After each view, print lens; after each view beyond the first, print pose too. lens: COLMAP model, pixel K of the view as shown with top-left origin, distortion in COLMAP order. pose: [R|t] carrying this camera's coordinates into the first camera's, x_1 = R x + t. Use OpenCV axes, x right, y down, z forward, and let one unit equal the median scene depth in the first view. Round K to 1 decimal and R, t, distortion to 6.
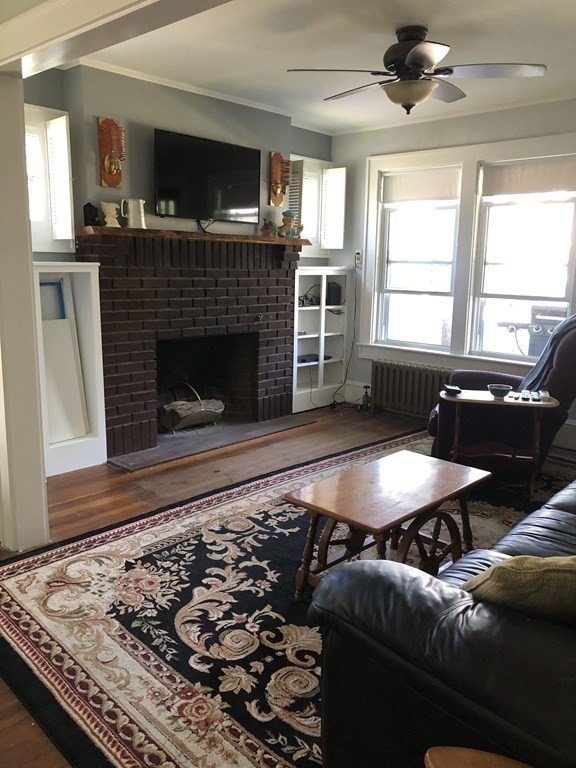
lens RADIAL K [[626.5, 0, 284.5], [0, 626.5, 389.0], [0, 0, 1]] dist [0.032982, -0.027241]
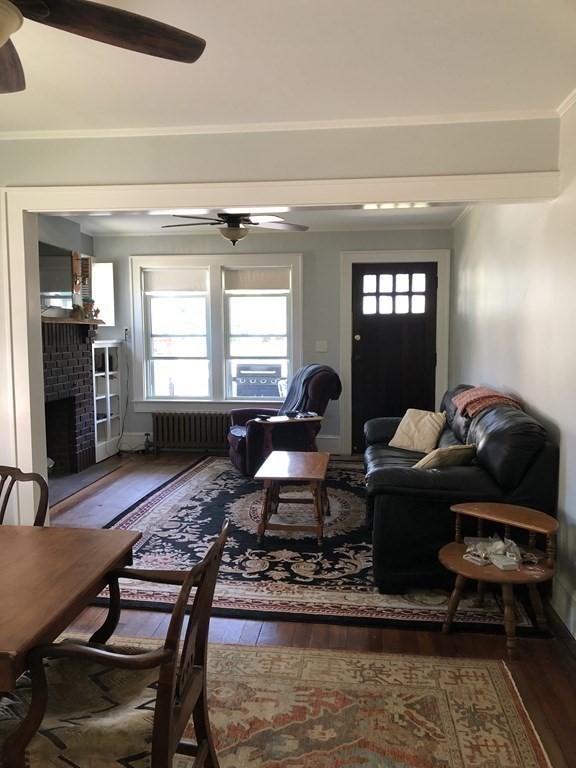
lens RADIAL K [[626.8, 0, 287.2], [0, 626.8, 382.5], [0, 0, 1]] dist [0.042187, -0.003904]
pose [[0.800216, -0.069346, 0.595689, -0.444166], [0.139338, 0.987609, -0.072208, 0.027545], [-0.583300, 0.140785, 0.799963, -0.204197]]
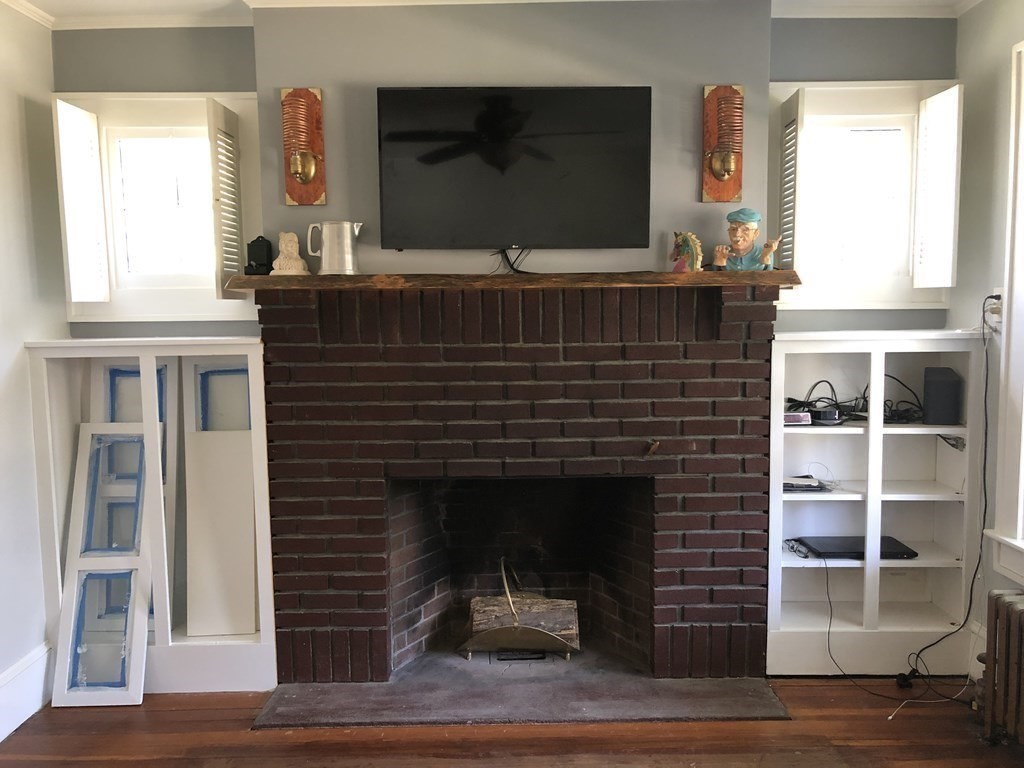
lens RADIAL K [[904.8, 0, 511.6], [0, 904.8, 382.5], [0, 0, 1]] dist [0.015184, 0.000637]
pose [[0.695945, 0.040754, -0.716938, 0.363750], [-0.119474, 0.991044, -0.059640, -0.111605], [0.708087, 0.127162, 0.694581, 0.479855]]
